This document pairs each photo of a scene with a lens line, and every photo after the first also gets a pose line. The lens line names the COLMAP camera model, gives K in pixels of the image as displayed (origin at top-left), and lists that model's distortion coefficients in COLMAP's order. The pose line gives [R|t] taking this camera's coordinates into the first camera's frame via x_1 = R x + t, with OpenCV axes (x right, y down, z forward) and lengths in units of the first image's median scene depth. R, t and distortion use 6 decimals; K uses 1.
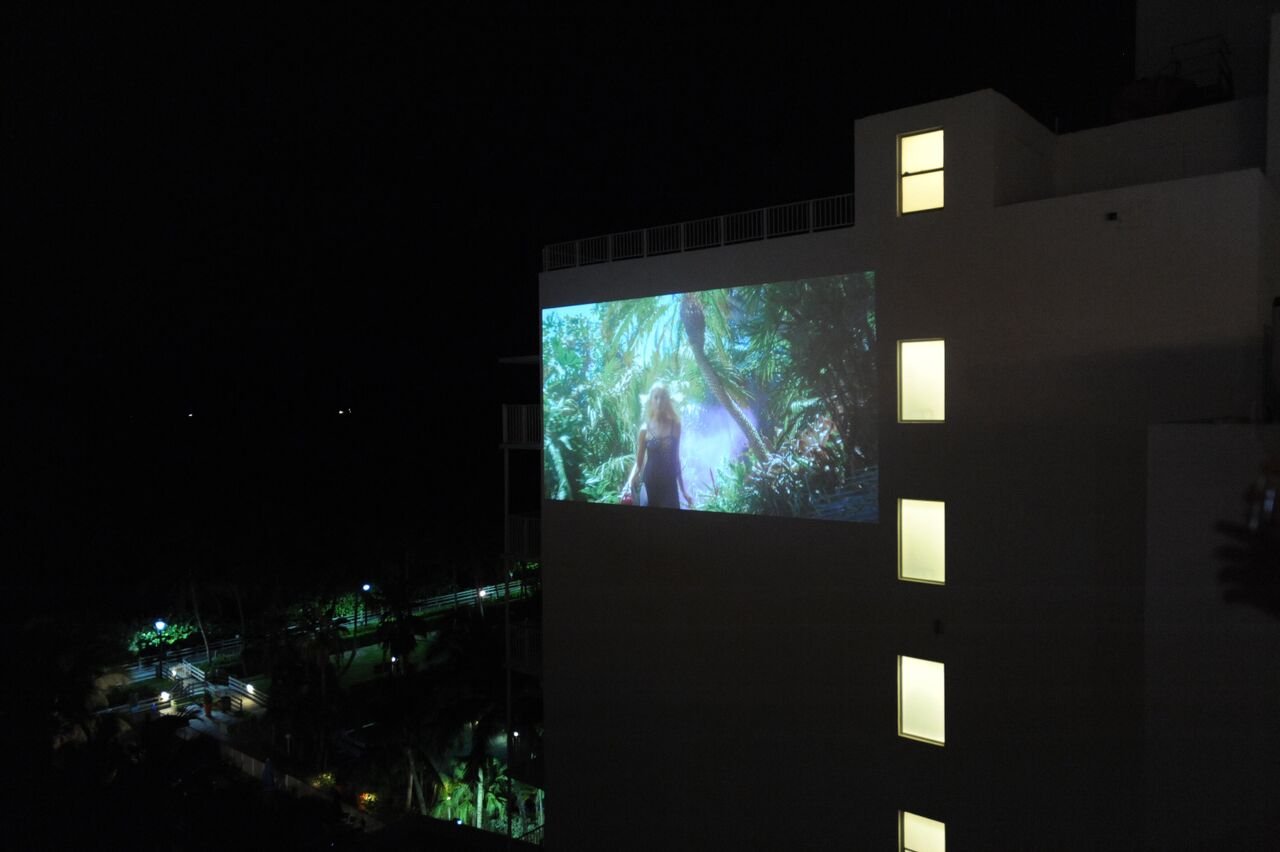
lens RADIAL K [[942.3, 0, 688.2], [0, 942.3, 426.8], [0, 0, 1]] dist [0.063221, -0.004131]
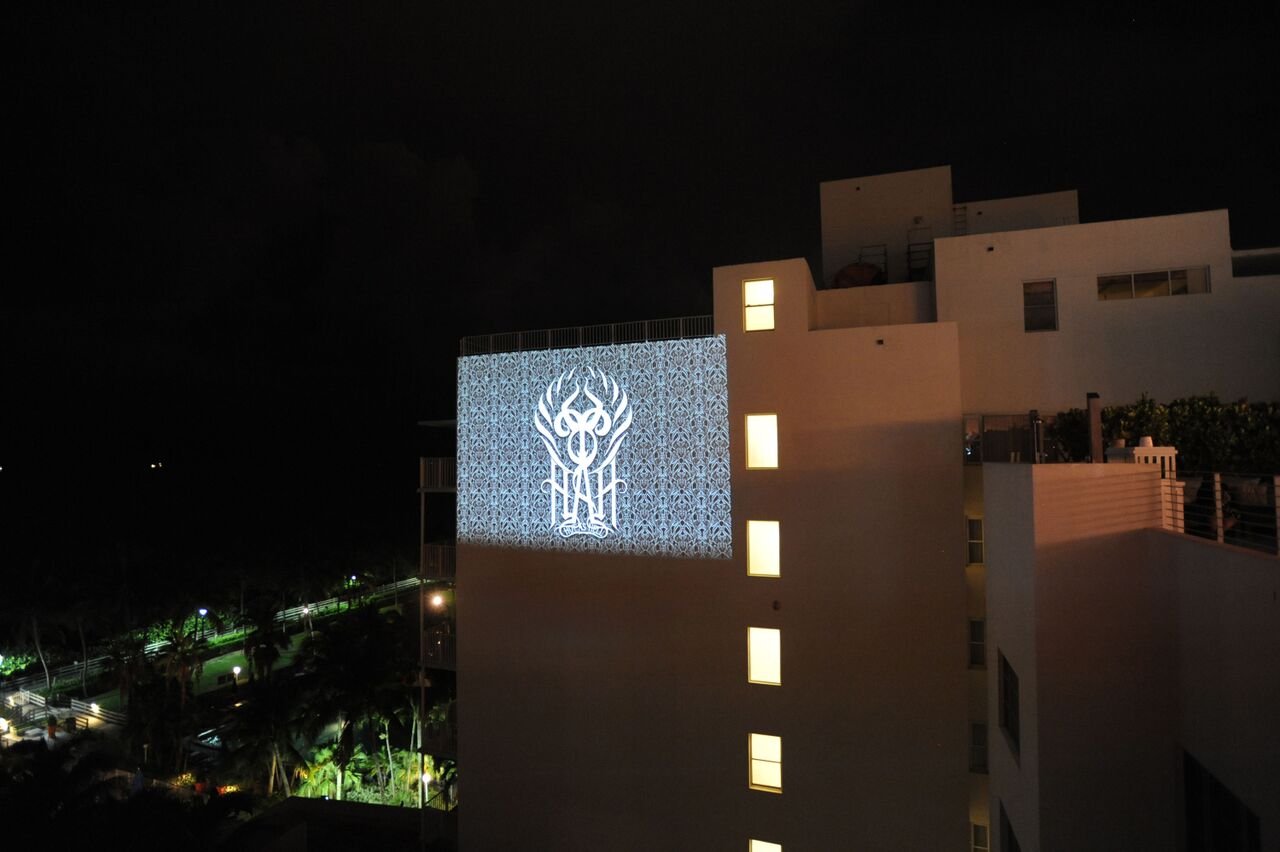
lens RADIAL K [[651.6, 0, 607.3], [0, 651.6, 432.6], [0, 0, 1]] dist [-0.001560, 0.002567]
pose [[0.942862, 0.016067, 0.332797, -0.176865], [0.006609, 0.997738, -0.066894, 0.002720], [-0.333119, 0.065272, 0.940623, 0.057353]]
